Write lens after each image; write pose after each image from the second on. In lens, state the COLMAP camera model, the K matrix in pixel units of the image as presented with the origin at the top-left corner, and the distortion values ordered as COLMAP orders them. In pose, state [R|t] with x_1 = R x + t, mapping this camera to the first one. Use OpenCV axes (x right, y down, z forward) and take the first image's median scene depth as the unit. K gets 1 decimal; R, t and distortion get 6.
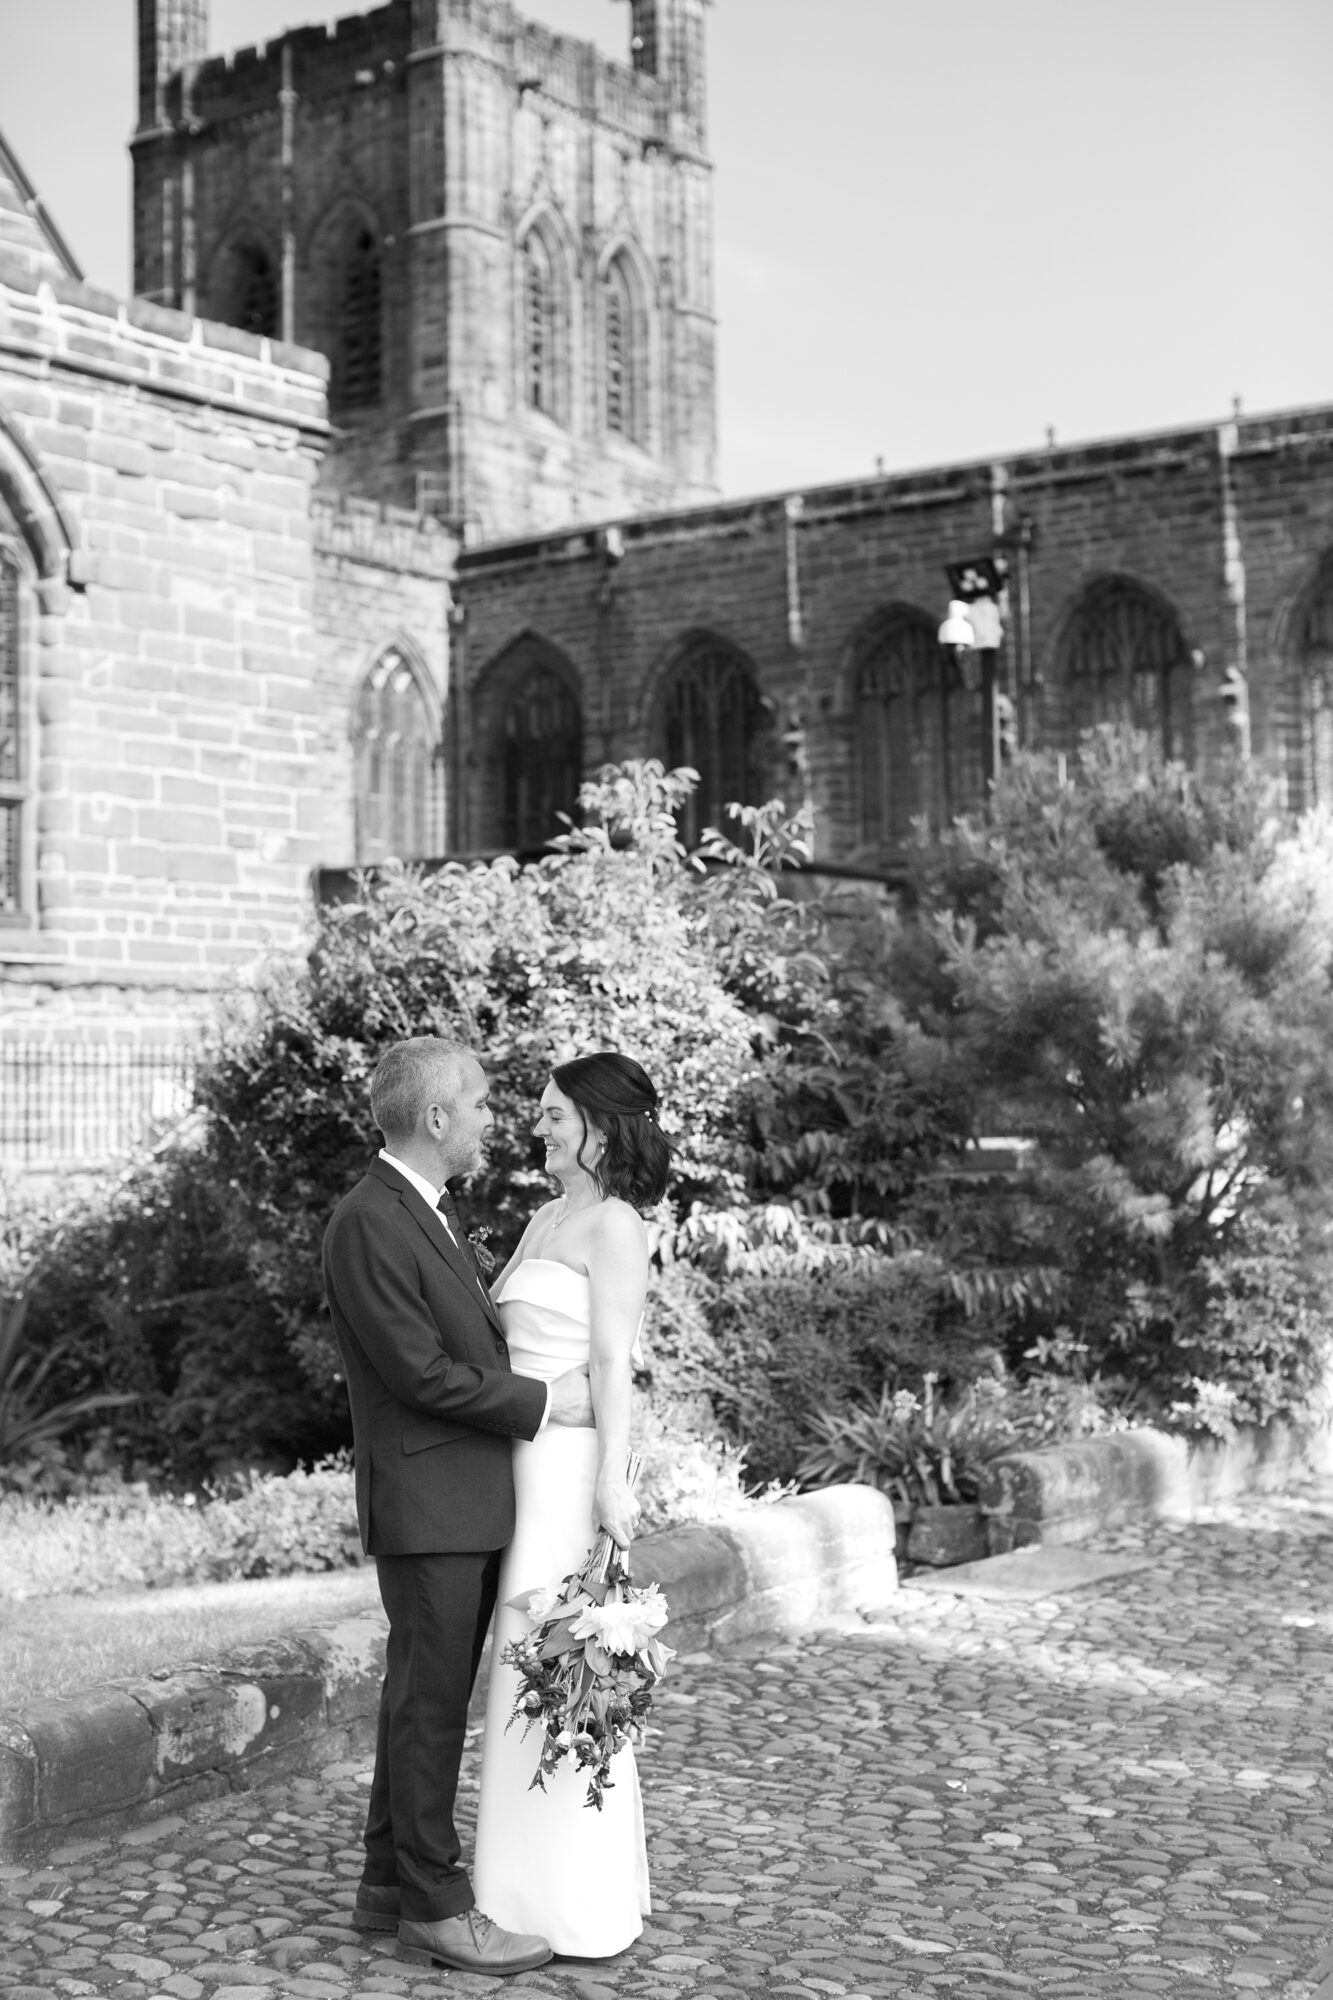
lens RADIAL K [[3020.0, 0, 640.5], [0, 3020.0, 997.1], [0, 0, 1]] dist [-0.211938, 0.444731]
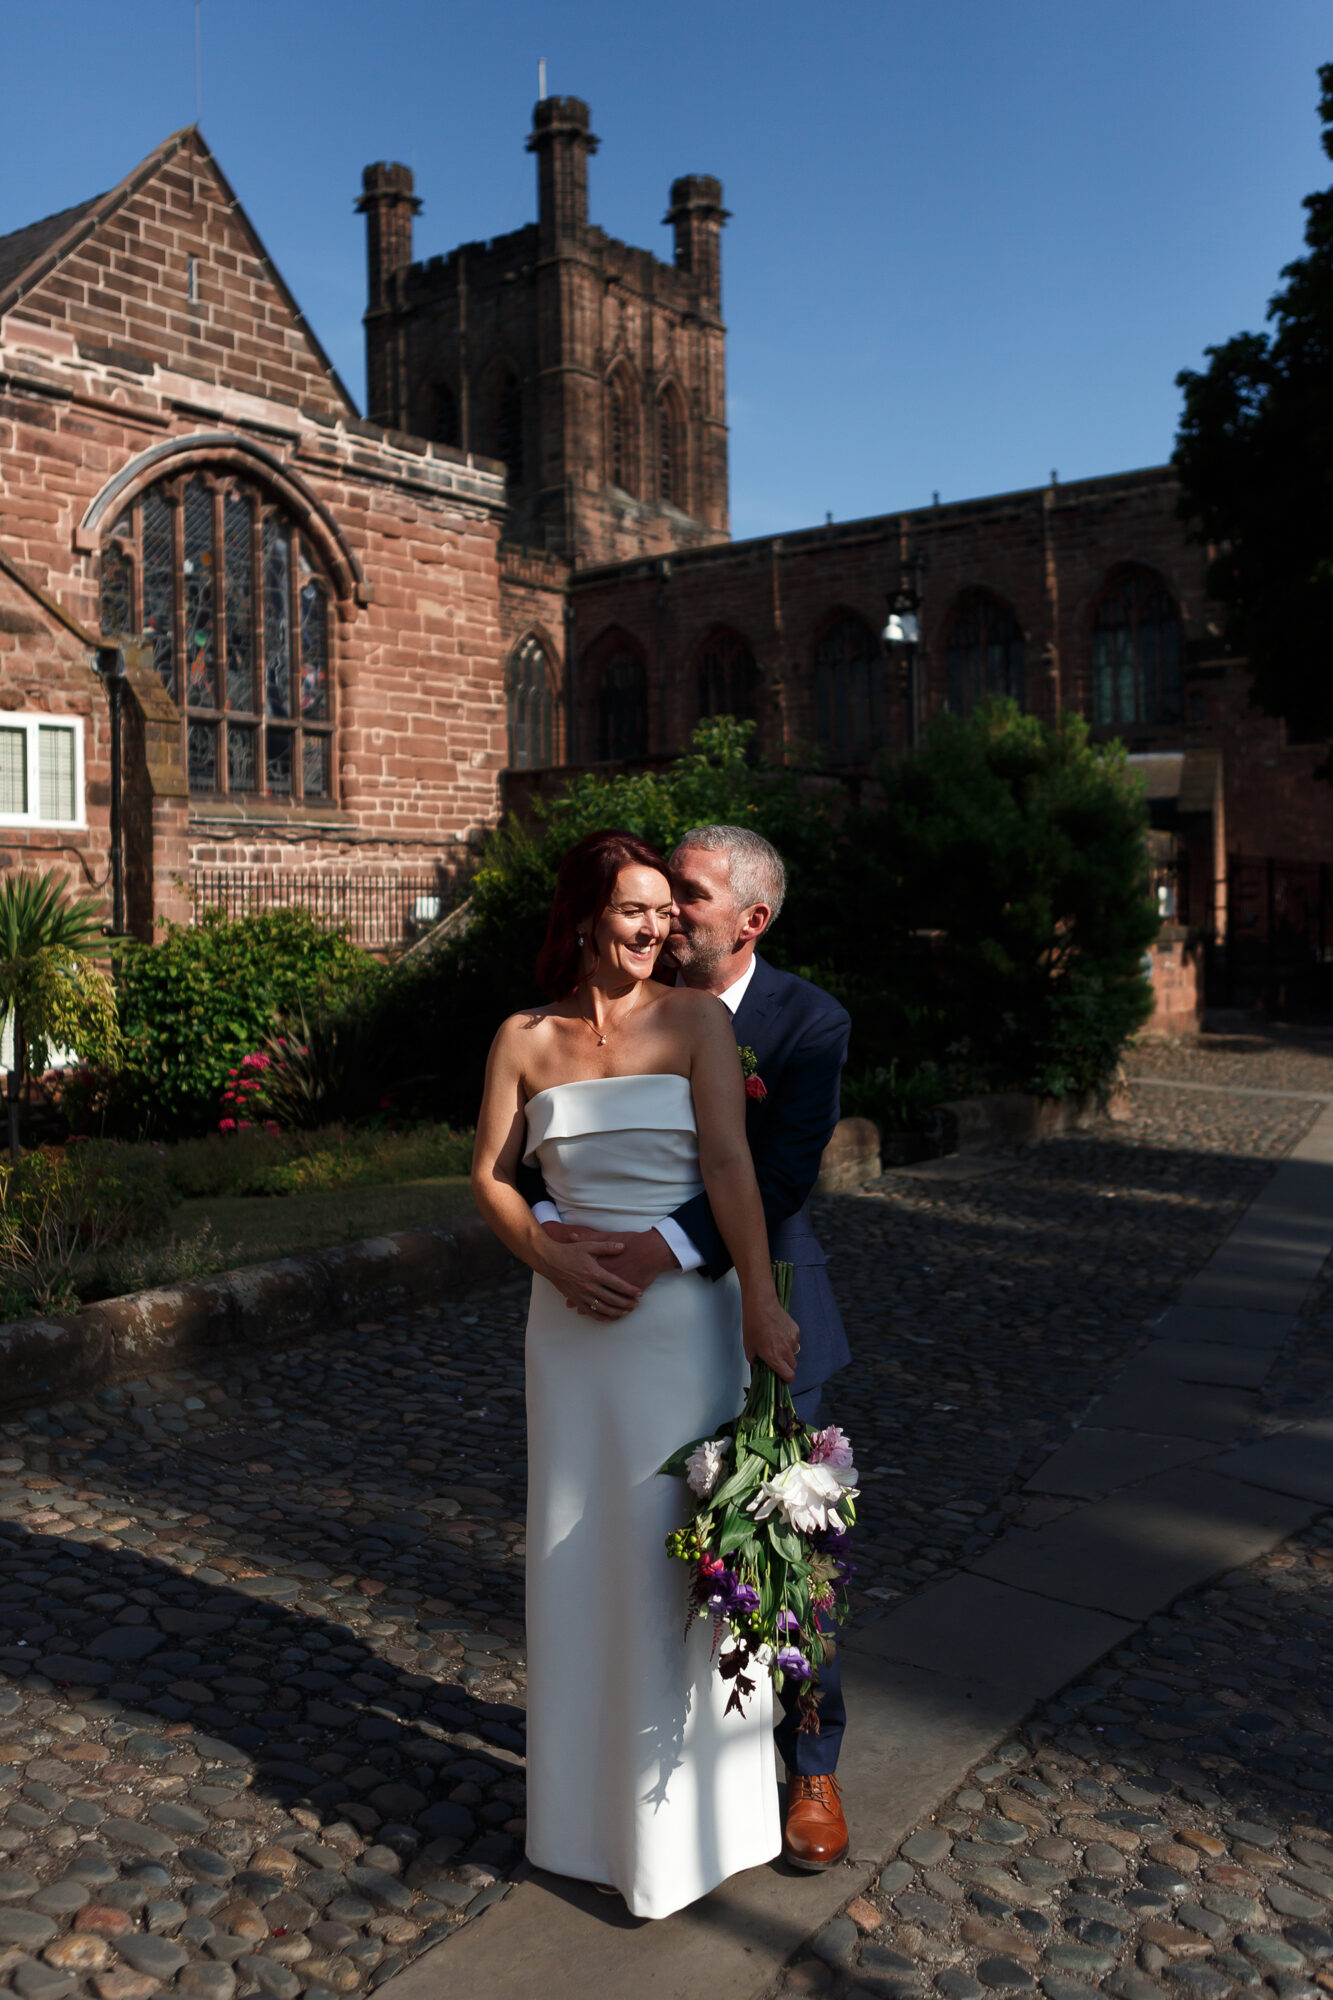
lens RADIAL K [[1635.3, 0, 674.7], [0, 1635.3, 906.6], [0, 0, 1]] dist [-0.000291, 0.000365]
pose [[0.999136, -0.002315, -0.041505, 0.031880], [0.003709, 0.999430, 0.033551, 0.002987], [0.041404, -0.033676, 0.998575, 0.102849]]
